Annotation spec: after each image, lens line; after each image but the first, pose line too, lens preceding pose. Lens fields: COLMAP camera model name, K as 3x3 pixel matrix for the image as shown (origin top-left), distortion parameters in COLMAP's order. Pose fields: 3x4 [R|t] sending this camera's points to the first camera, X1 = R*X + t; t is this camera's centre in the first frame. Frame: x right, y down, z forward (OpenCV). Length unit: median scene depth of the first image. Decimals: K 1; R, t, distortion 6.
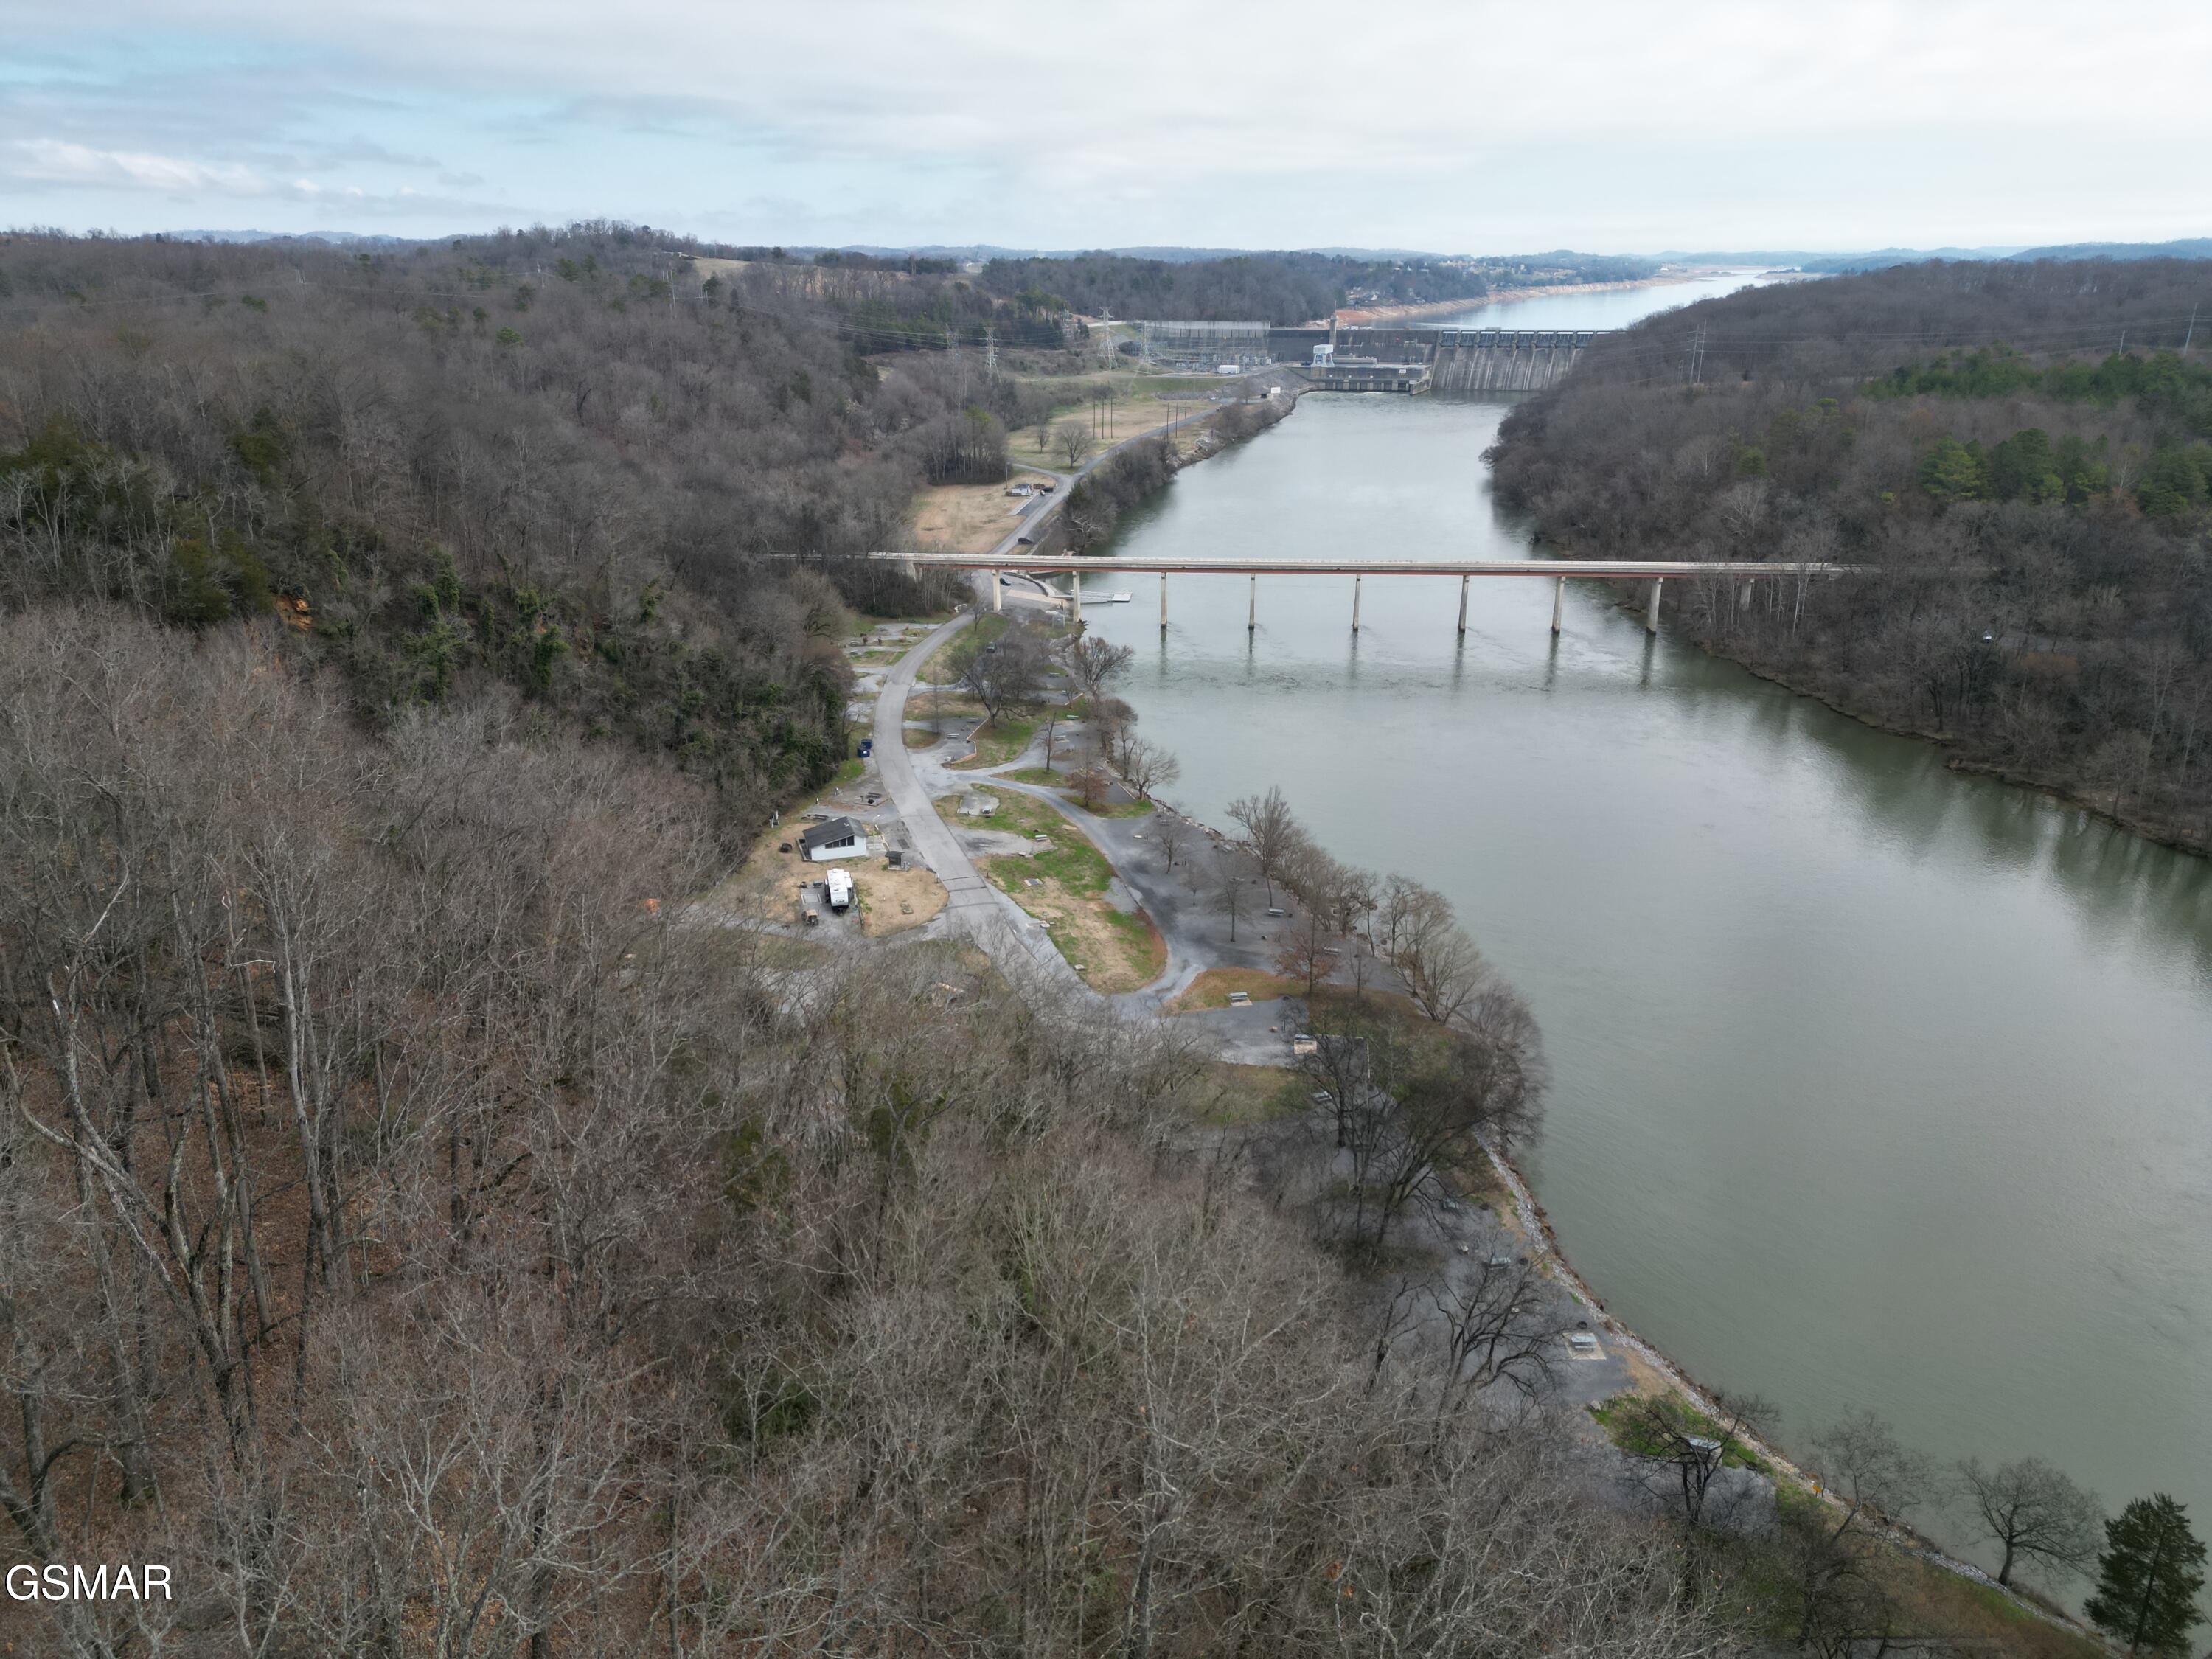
lens RADIAL K [[1553.0, 0, 1102.4], [0, 1553.0, 806.9], [0, 0, 1]] dist [0.084017, -0.071084]
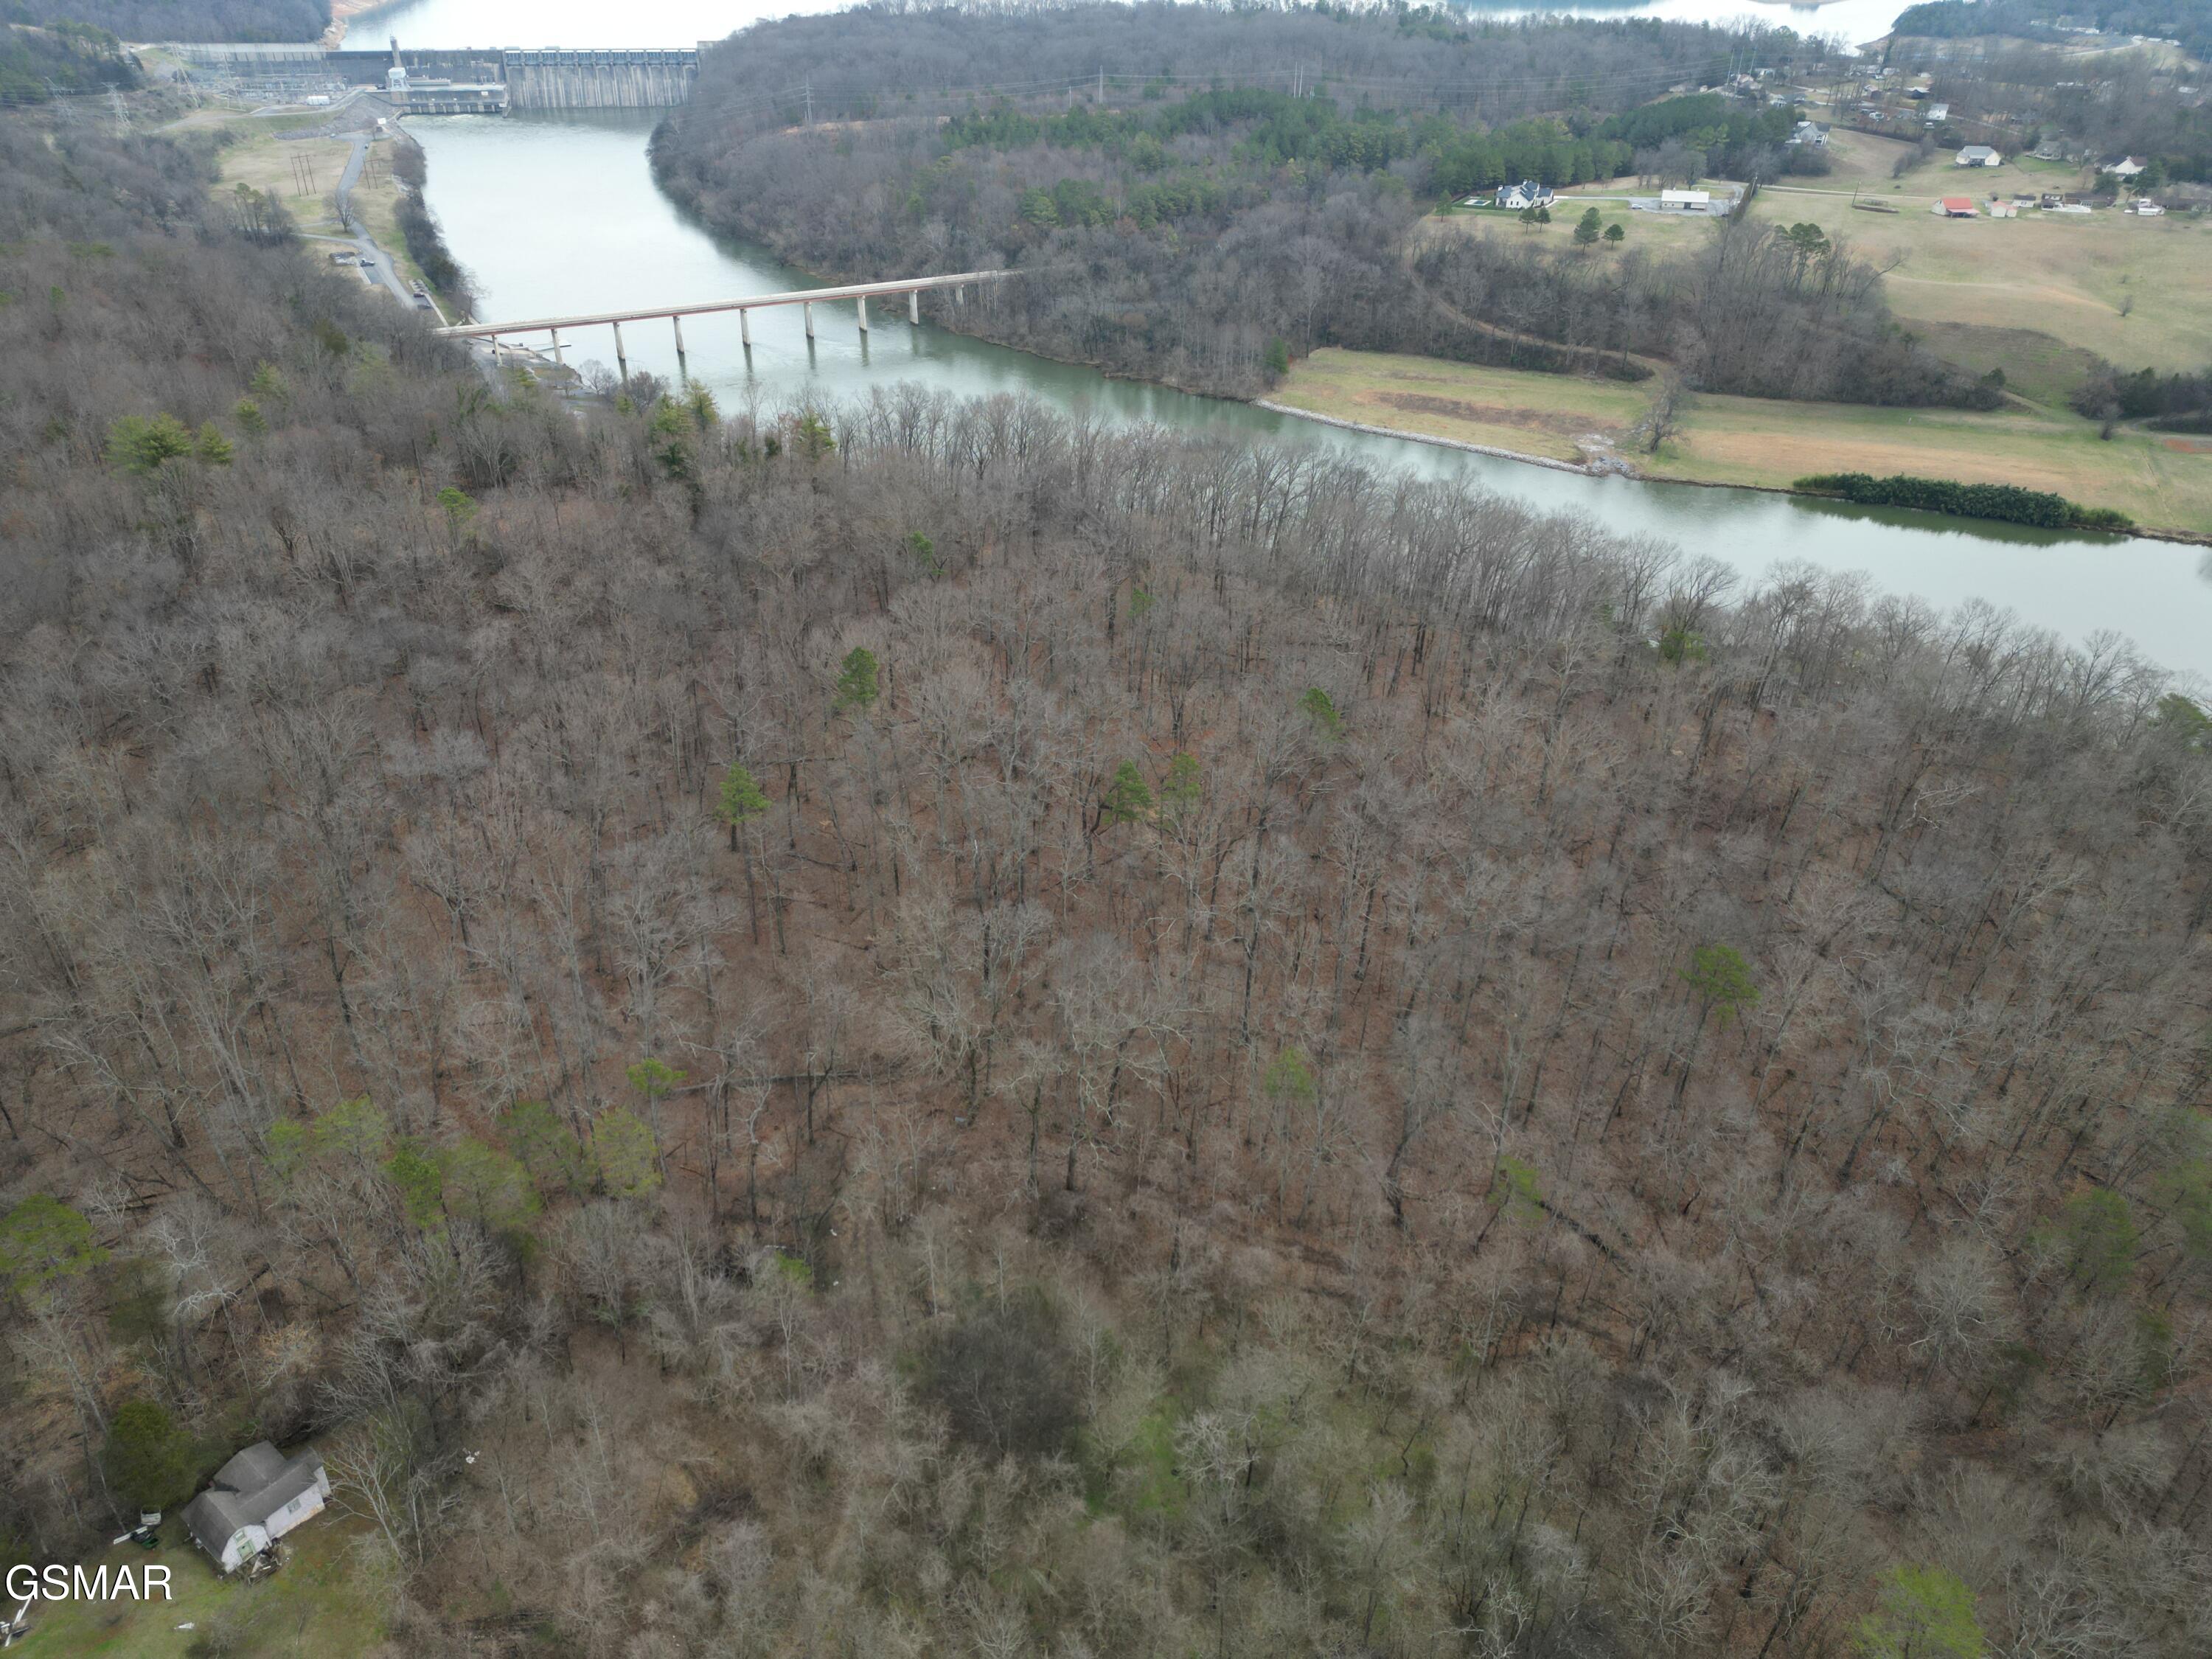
lens RADIAL K [[1553.0, 0, 1105.9], [0, 1553.0, 823.9], [0, 0, 1]] dist [0.084017, -0.071084]
pose [[0.801314, -0.297588, 0.518977, -0.336587], [0.187457, 0.948713, 0.254566, 0.004317], [-0.568116, -0.106701, 0.816002, -0.352156]]
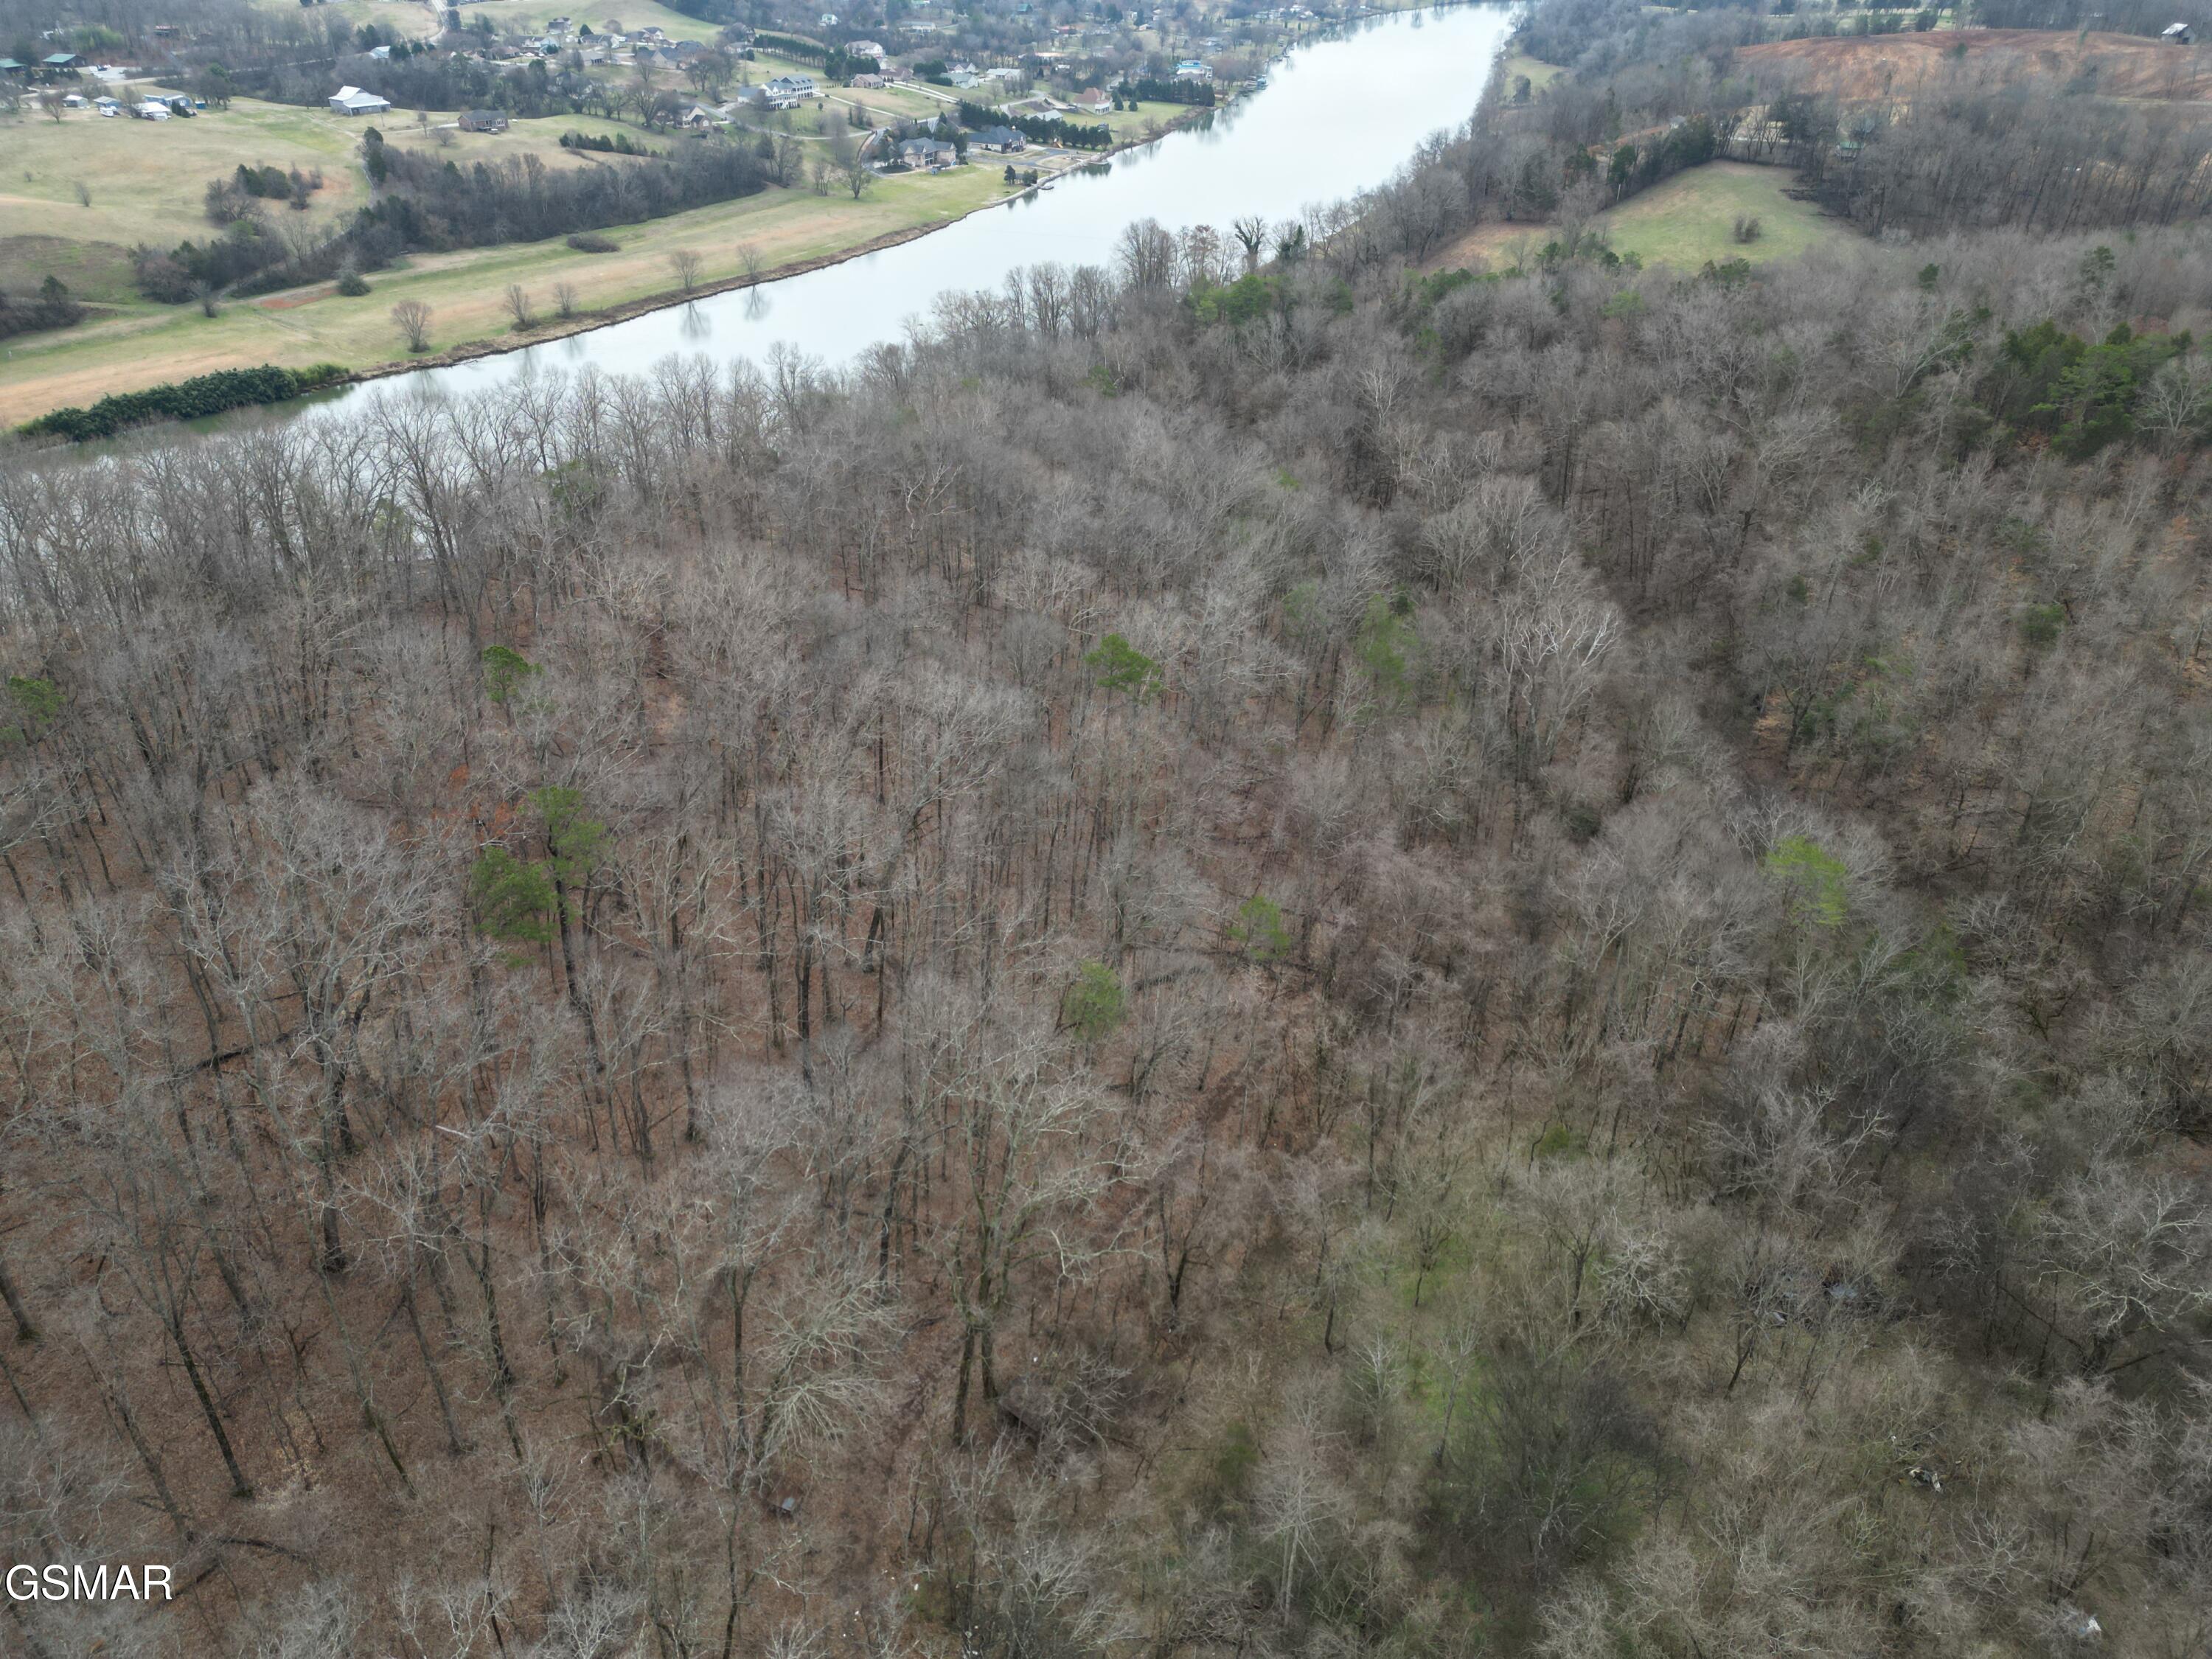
lens RADIAL K [[1553.0, 0, 1109.2], [0, 1553.0, 800.9], [0, 0, 1]] dist [0.084017, -0.071084]
pose [[-0.355953, -0.472713, 0.806126, -0.339510], [0.305495, 0.756368, 0.578429, -0.016668], [-0.883159, 0.452162, -0.124820, -0.131842]]
